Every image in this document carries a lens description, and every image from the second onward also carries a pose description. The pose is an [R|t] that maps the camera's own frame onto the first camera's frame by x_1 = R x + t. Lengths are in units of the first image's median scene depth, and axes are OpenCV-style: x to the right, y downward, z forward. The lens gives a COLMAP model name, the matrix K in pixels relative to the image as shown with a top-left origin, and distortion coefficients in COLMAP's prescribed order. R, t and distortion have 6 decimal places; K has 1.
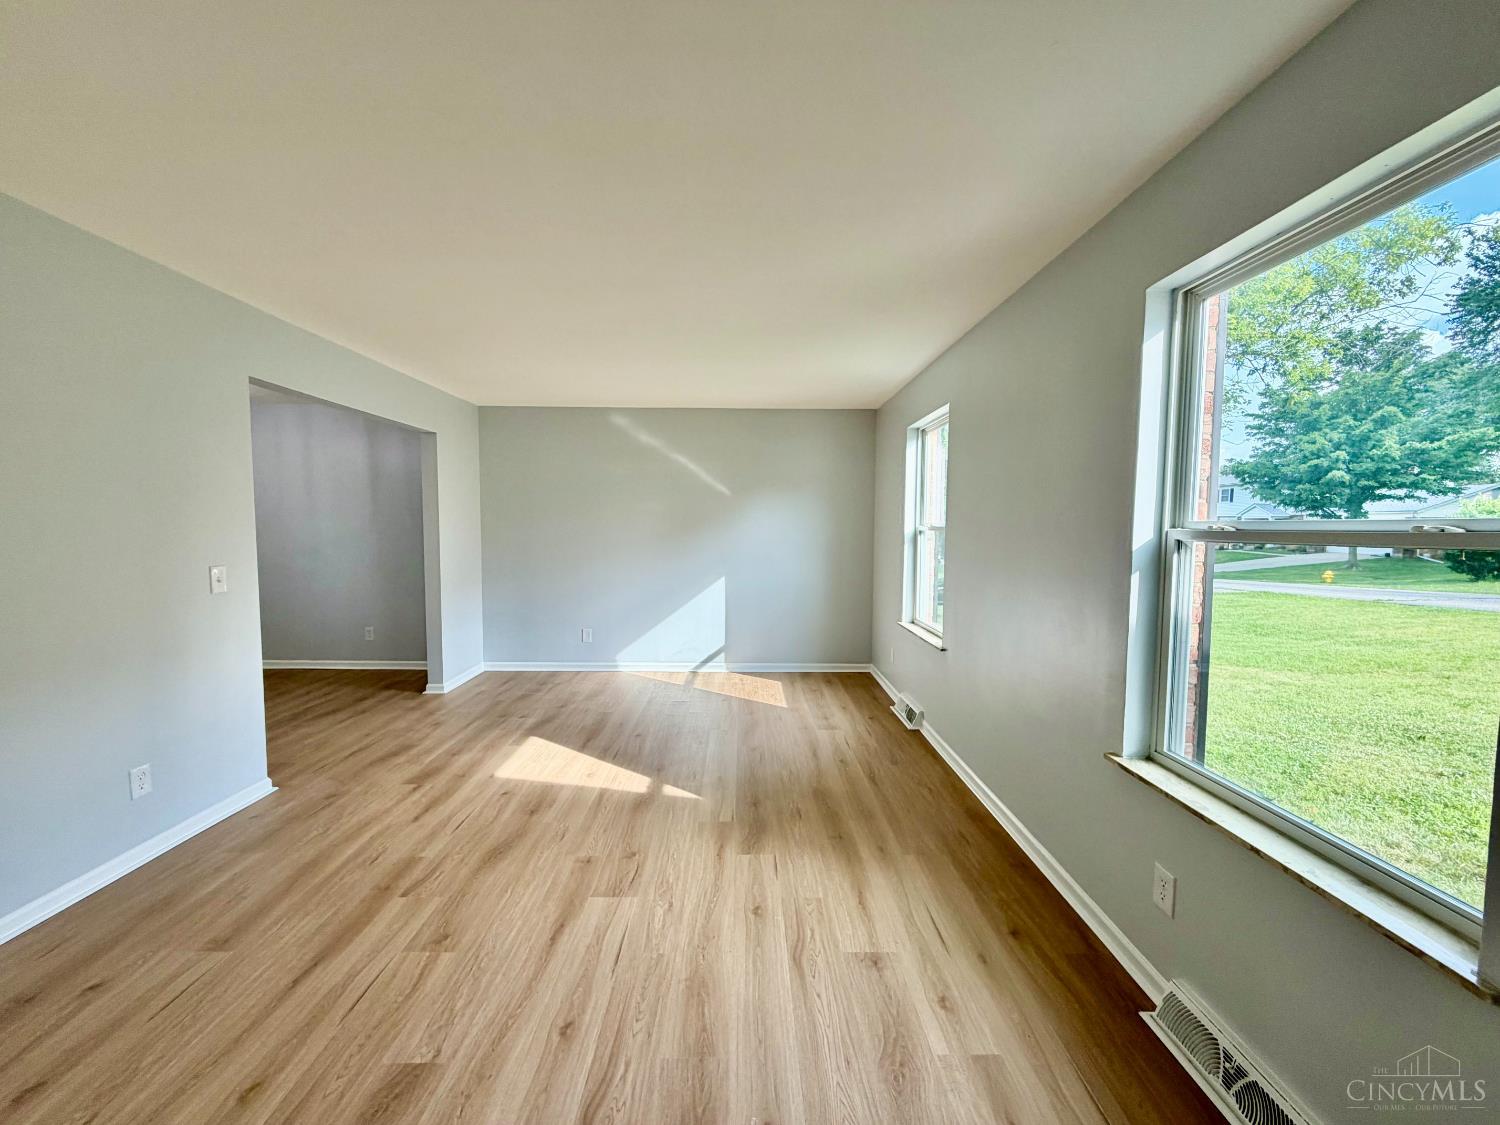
lens RADIAL K [[603.3, 0, 750.0], [0, 603.3, 562.5], [0, 0, 1]] dist [0.004228, 0.000317]
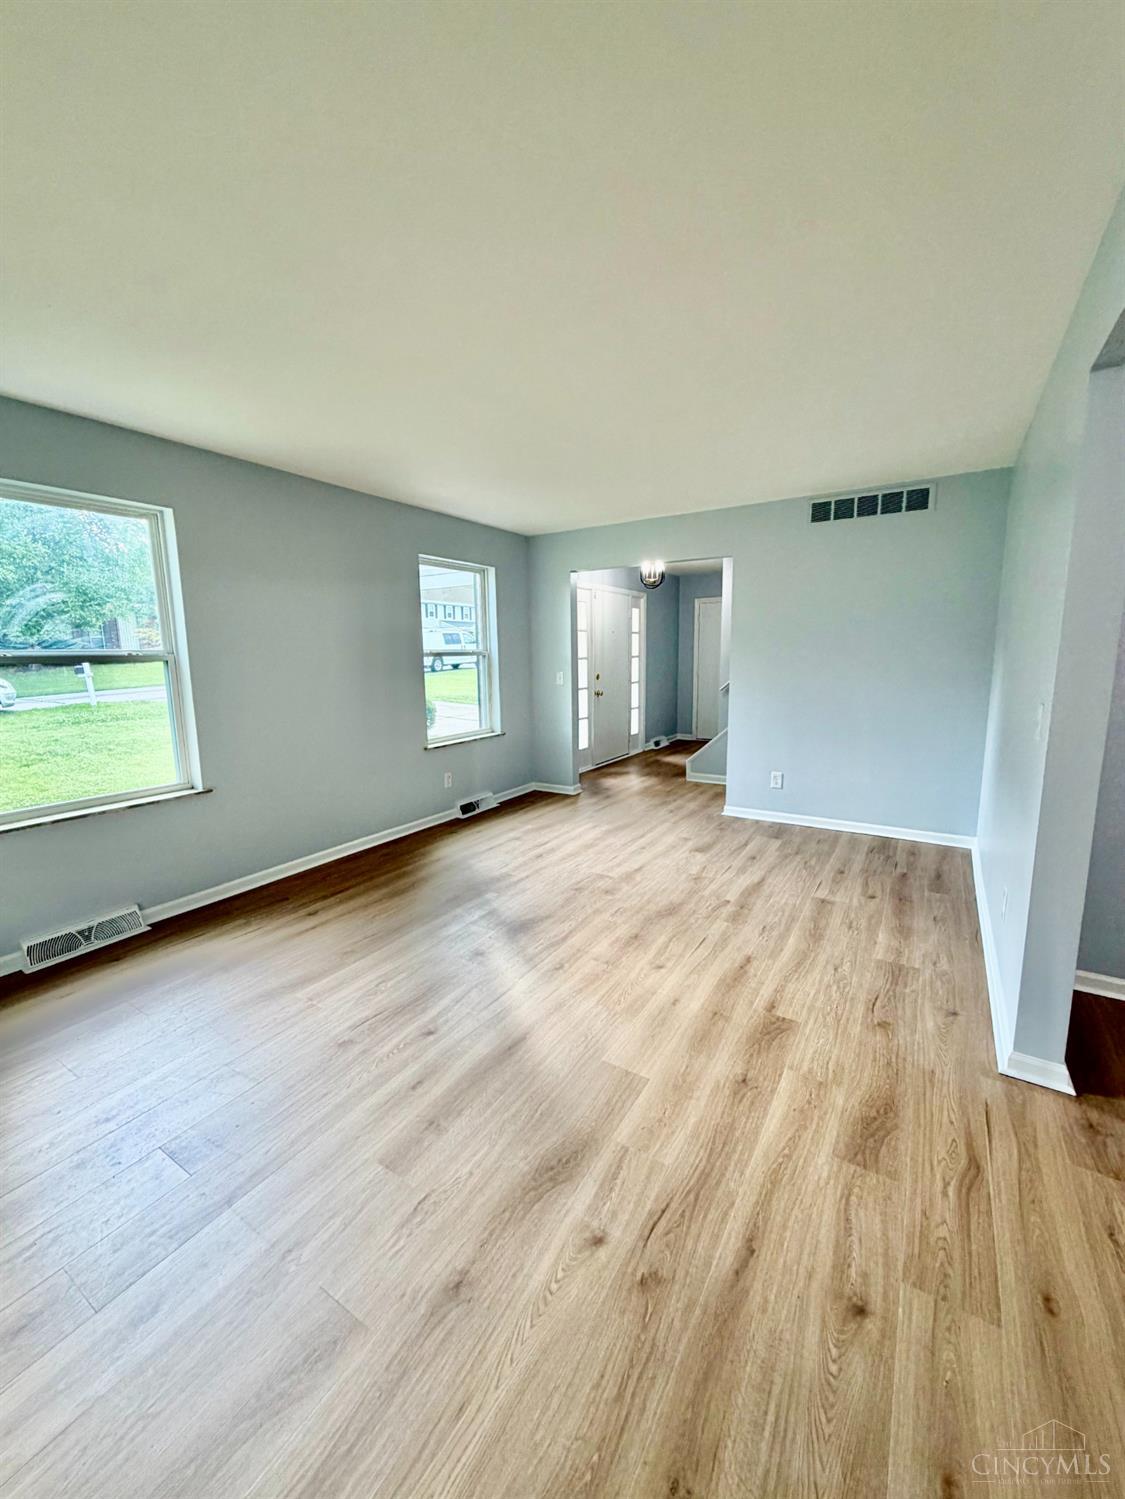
lens RADIAL K [[602.9, 0, 562.5], [0, 602.9, 749.5], [0, 0, 1]] dist [0.004228, 0.000317]
pose [[-0.842558, -0.080677, 0.532529, -0.830762], [0.041488, 0.976059, 0.213512, -0.119390], [-0.537005, 0.201989, -0.819040, 1.978134]]
